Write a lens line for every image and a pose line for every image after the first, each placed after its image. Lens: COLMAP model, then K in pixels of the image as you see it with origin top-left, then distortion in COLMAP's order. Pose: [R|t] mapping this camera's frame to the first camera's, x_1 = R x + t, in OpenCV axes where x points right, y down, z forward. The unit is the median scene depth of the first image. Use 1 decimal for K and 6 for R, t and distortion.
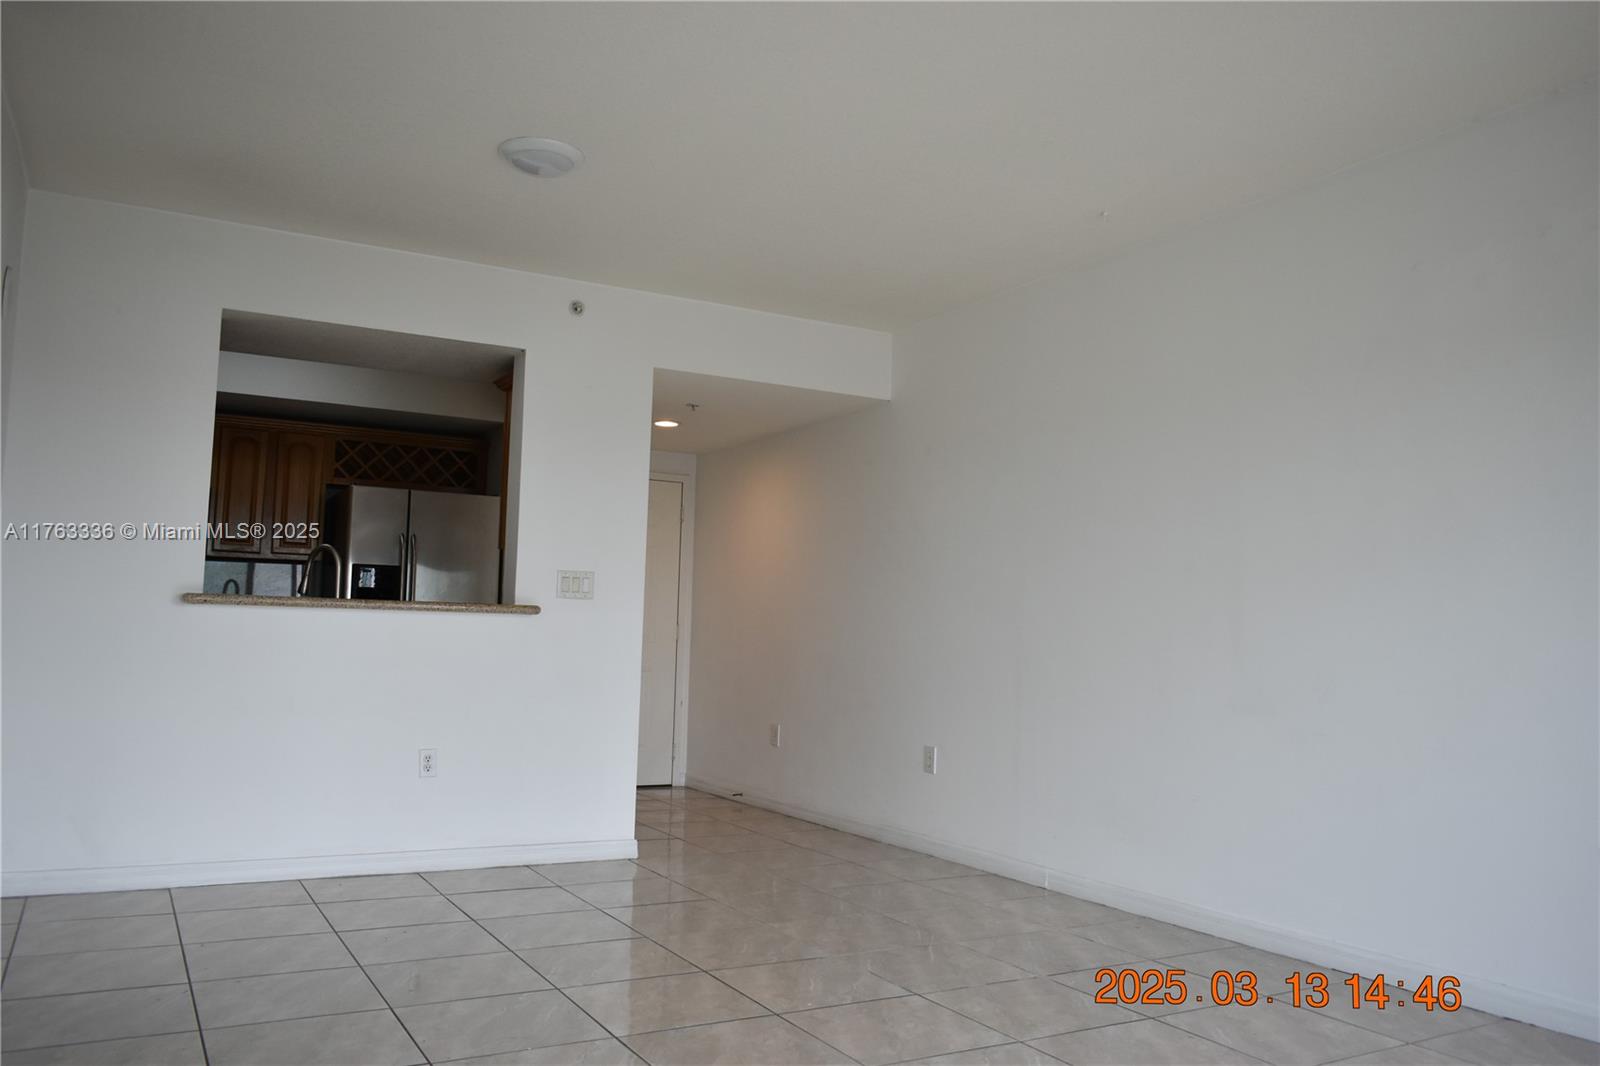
lens RADIAL K [[1227.6, 0, 800.0], [0, 1227.6, 533.0], [0, 0, 1]] dist [-0.021075, 0.008300]
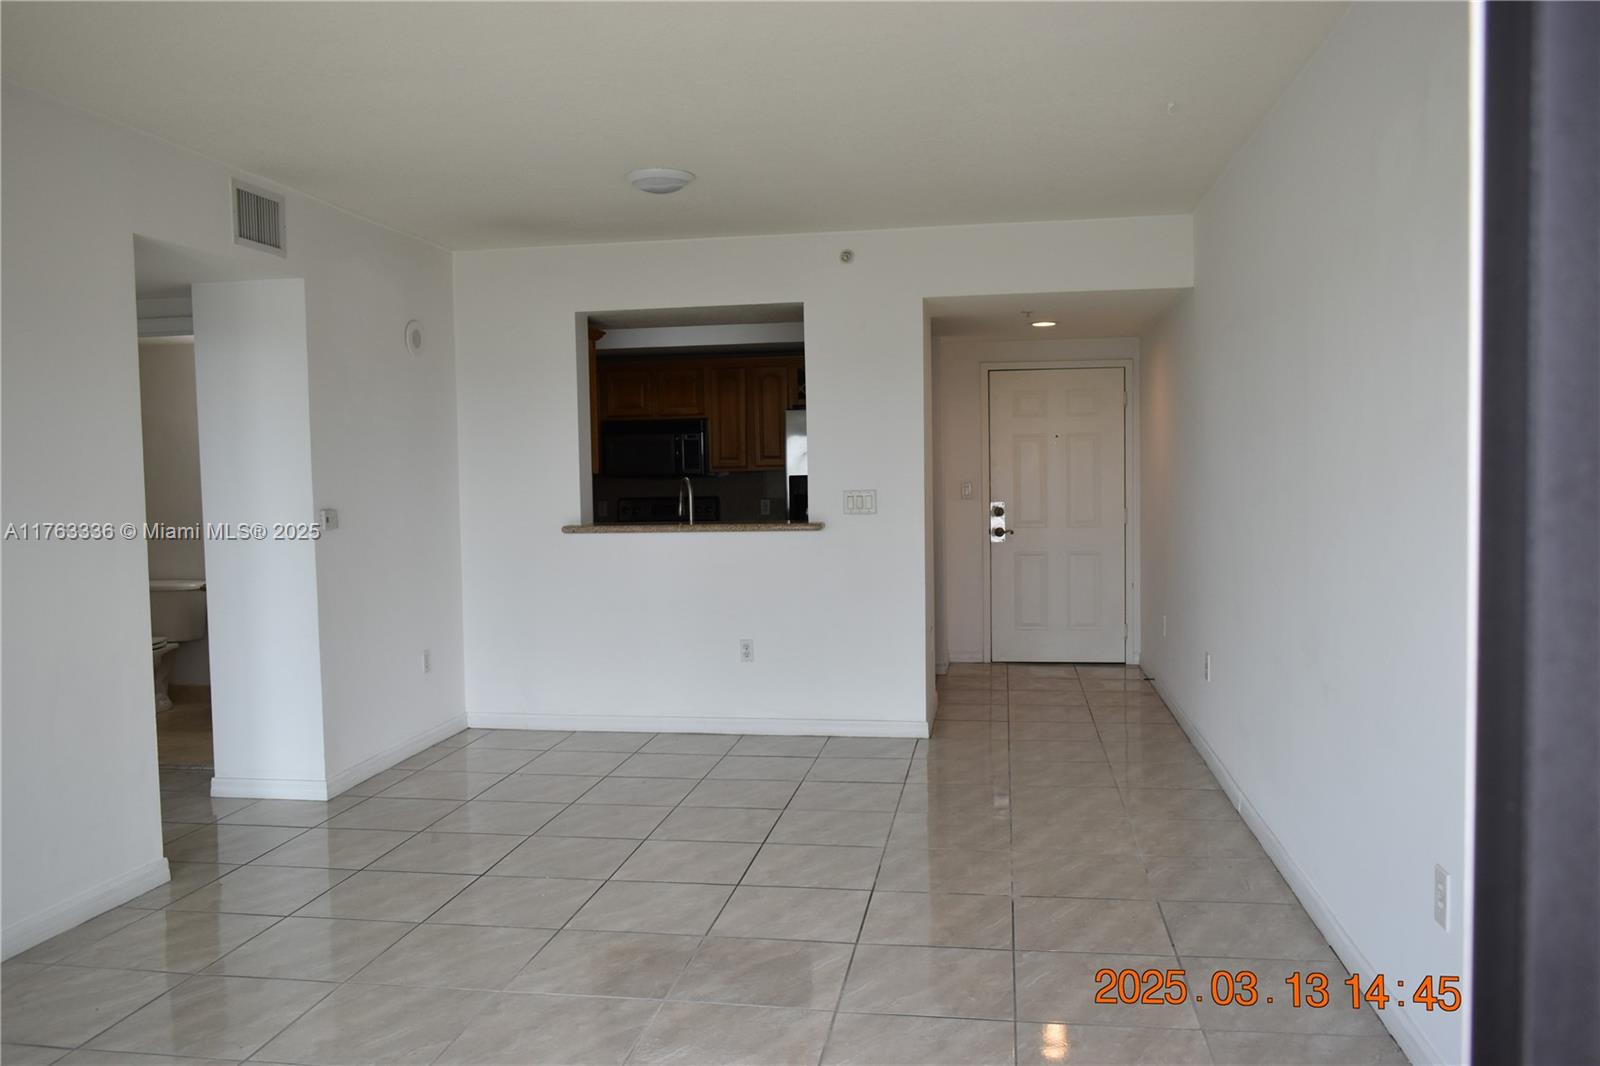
lens RADIAL K [[1227.6, 0, 800.0], [0, 1227.6, 533.0], [0, 0, 1]] dist [-0.021075, 0.008300]
pose [[0.779599, -0.007224, -0.626237, 0.491101], [0.092415, 0.990314, 0.103623, -0.053406], [0.619423, -0.138658, 0.772715, 0.069213]]
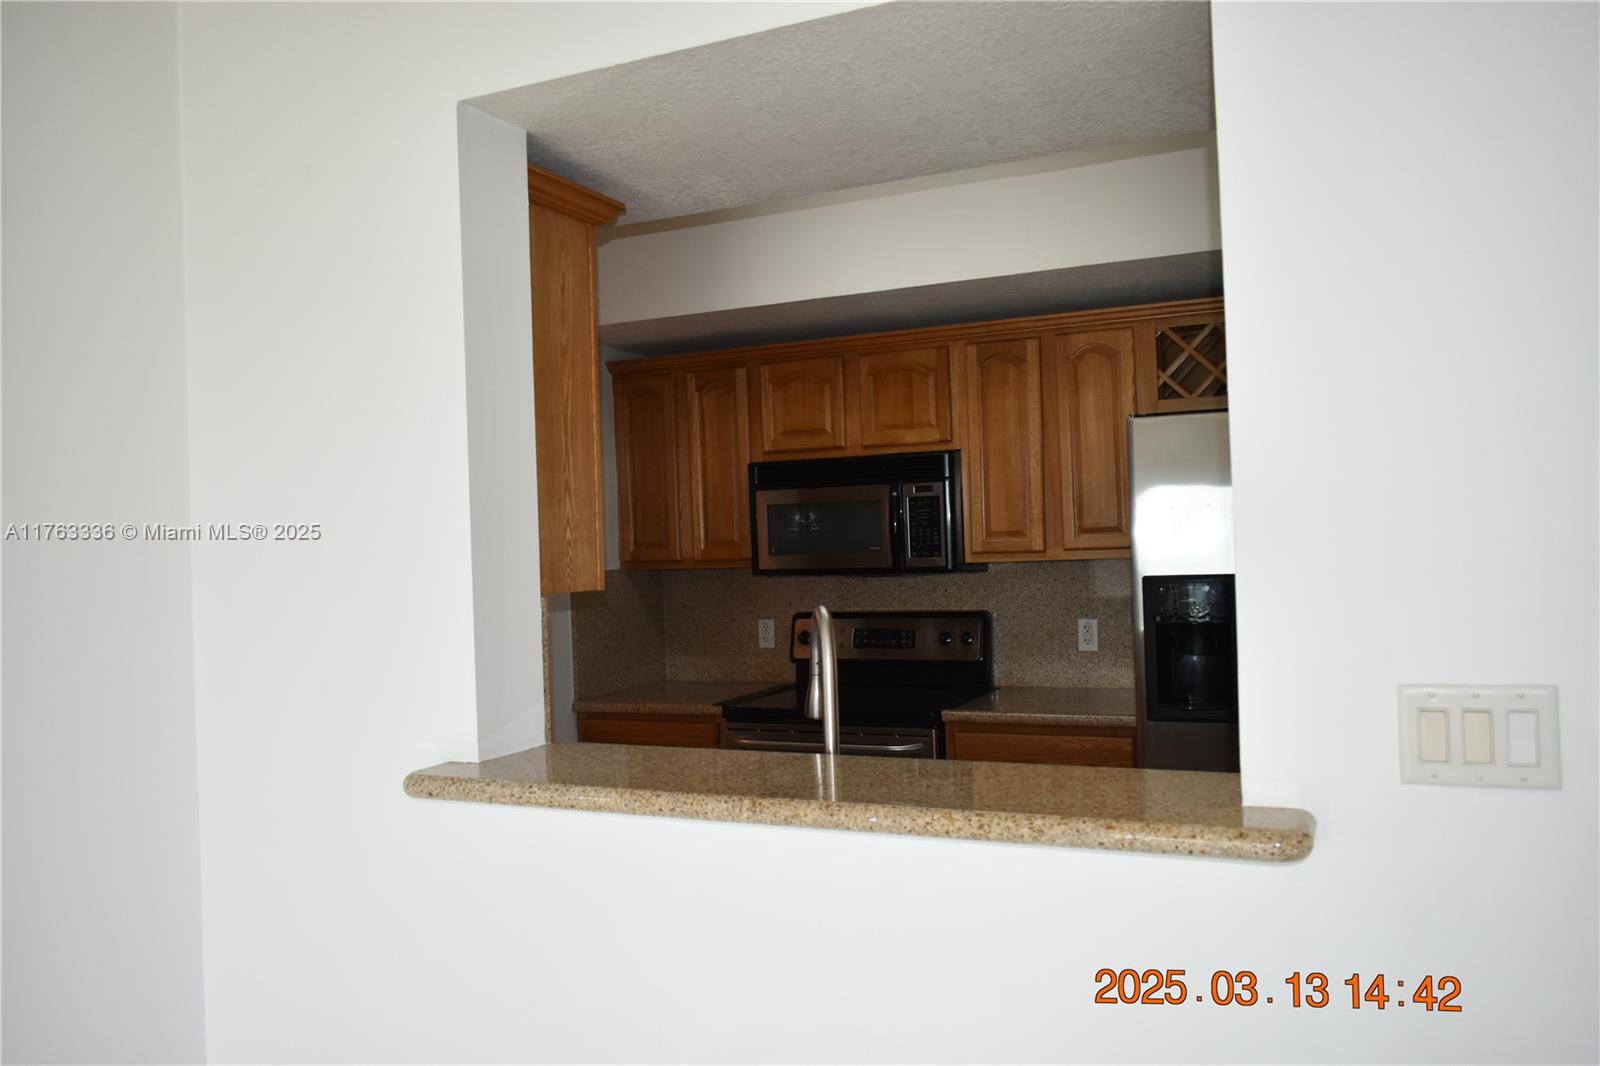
lens RADIAL K [[1227.6, 0, 800.0], [0, 1227.6, 533.0], [0, 0, 1]] dist [-0.021075, 0.008300]
pose [[0.584330, -0.050802, -0.809925, -0.053470], [0.117839, 0.992772, 0.022746, -0.024703], [0.802915, -0.108732, 0.586093, 0.726478]]
